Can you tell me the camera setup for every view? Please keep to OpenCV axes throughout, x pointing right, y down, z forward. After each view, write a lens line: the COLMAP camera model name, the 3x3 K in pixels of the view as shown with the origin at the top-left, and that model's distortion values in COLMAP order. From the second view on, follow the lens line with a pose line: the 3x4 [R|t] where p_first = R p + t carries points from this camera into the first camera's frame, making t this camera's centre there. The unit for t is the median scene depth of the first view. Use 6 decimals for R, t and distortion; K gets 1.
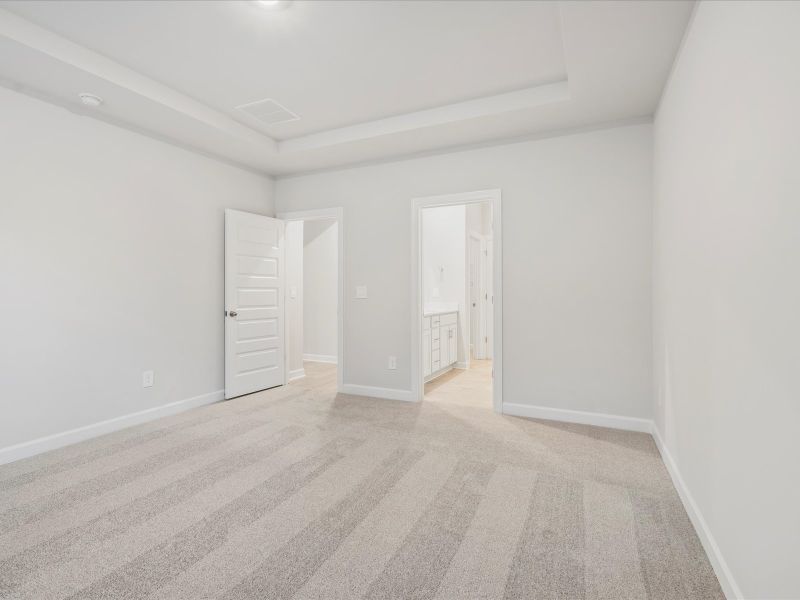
lens RADIAL K [[408.7, 0, 400.0], [0, 408.7, 300.0], [0, 0, 1]] dist [-0.000470, 0.000404]
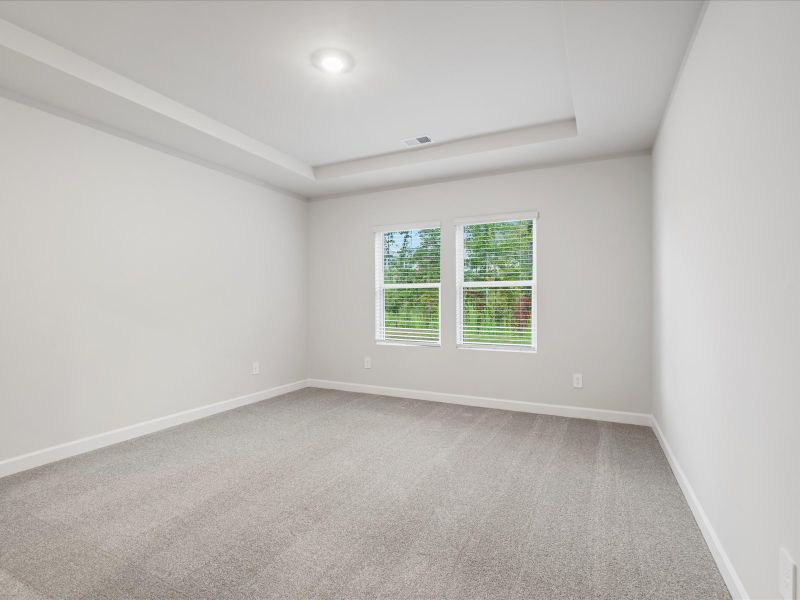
lens RADIAL K [[408.7, 0, 400.0], [0, 408.7, 300.0], [0, 0, 1]] dist [-0.000470, 0.000404]
pose [[0.999887, 0.001906, -0.014937, -0.060738], [-0.002334, 0.999584, -0.028731, 0.004064], [0.014876, 0.028762, 0.999476, -0.133947]]
